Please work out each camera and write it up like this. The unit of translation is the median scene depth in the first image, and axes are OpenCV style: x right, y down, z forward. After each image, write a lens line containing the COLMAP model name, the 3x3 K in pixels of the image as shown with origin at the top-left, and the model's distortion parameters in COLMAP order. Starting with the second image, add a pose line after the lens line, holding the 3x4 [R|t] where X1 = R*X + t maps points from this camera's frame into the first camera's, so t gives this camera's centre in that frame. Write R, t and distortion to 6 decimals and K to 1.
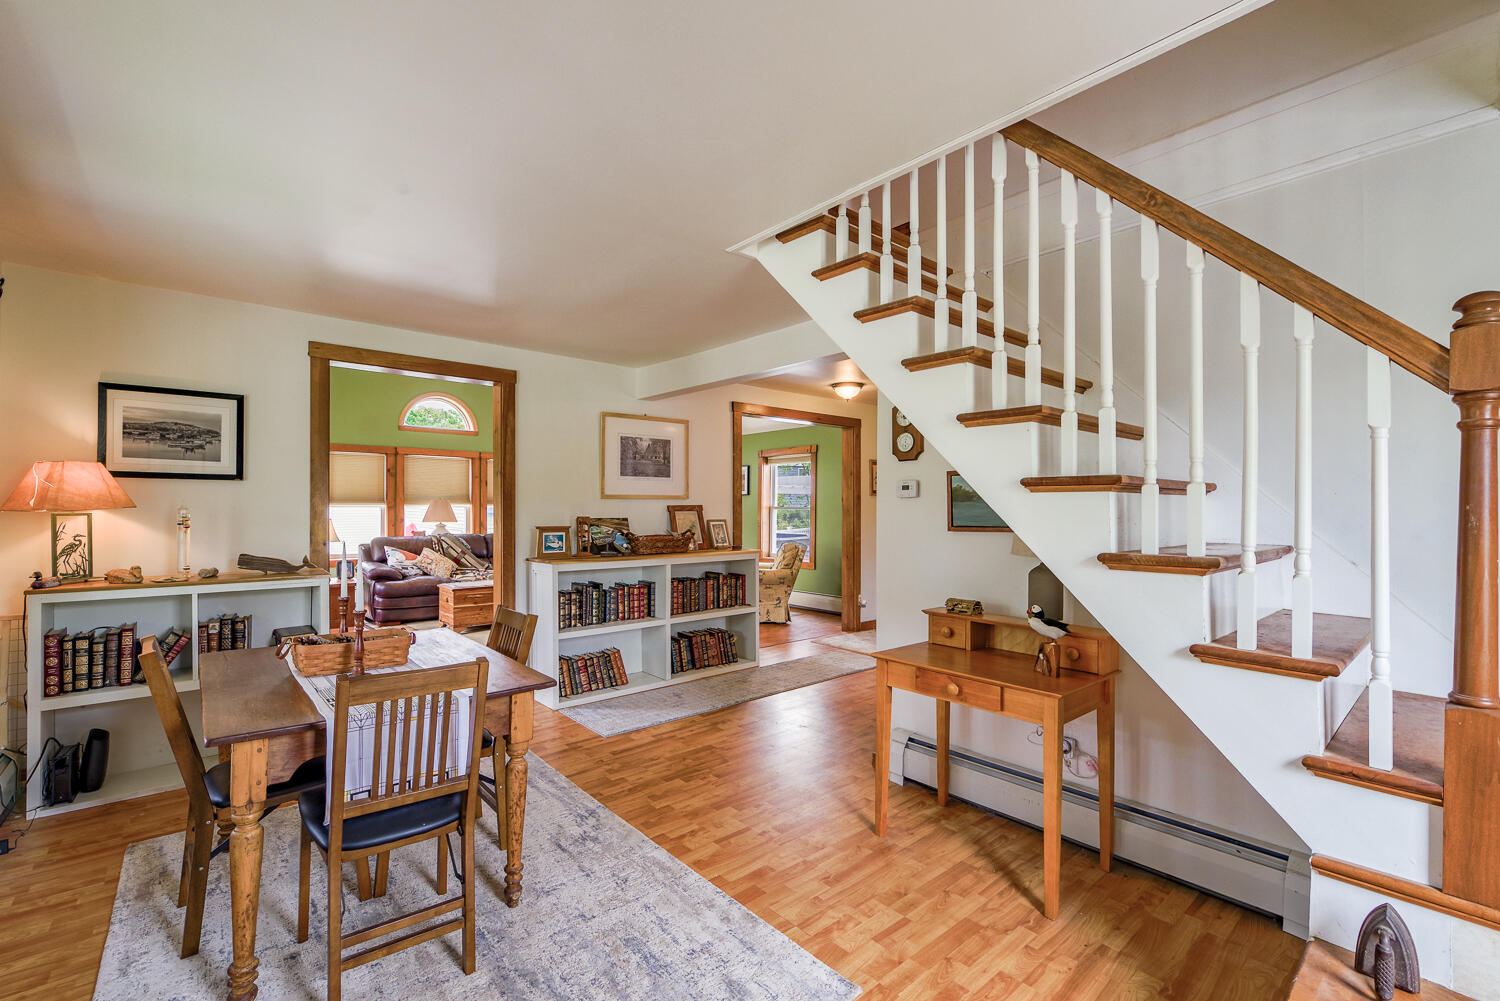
lens RADIAL K [[662.2, 0, 761.3], [0, 662.2, 507.1], [0, 0, 1]] dist [-0.007570, -0.000161]
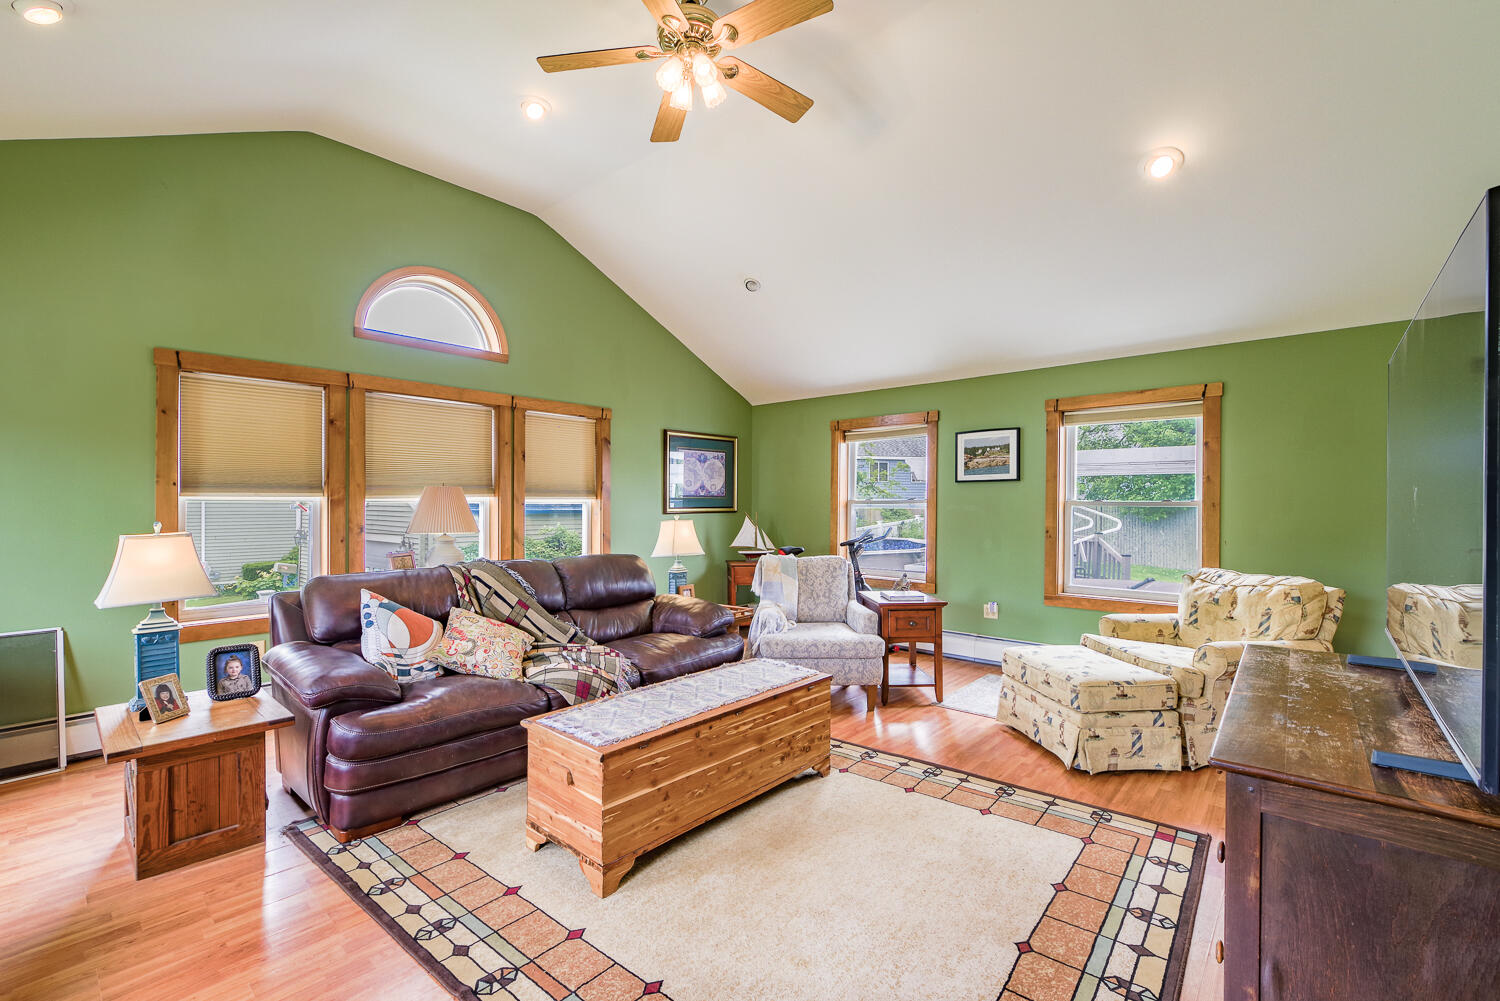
lens RADIAL K [[632.8, 0, 739.0], [0, 632.8, 499.6], [0, 0, 1]] dist [0.001517, 0.000555]
pose [[0.991569, 0.001932, 0.129566, -0.342524], [-0.001896, 0.999998, -0.000397, -0.001680], [-0.129566, 0.000148, 0.991571, 0.529396]]
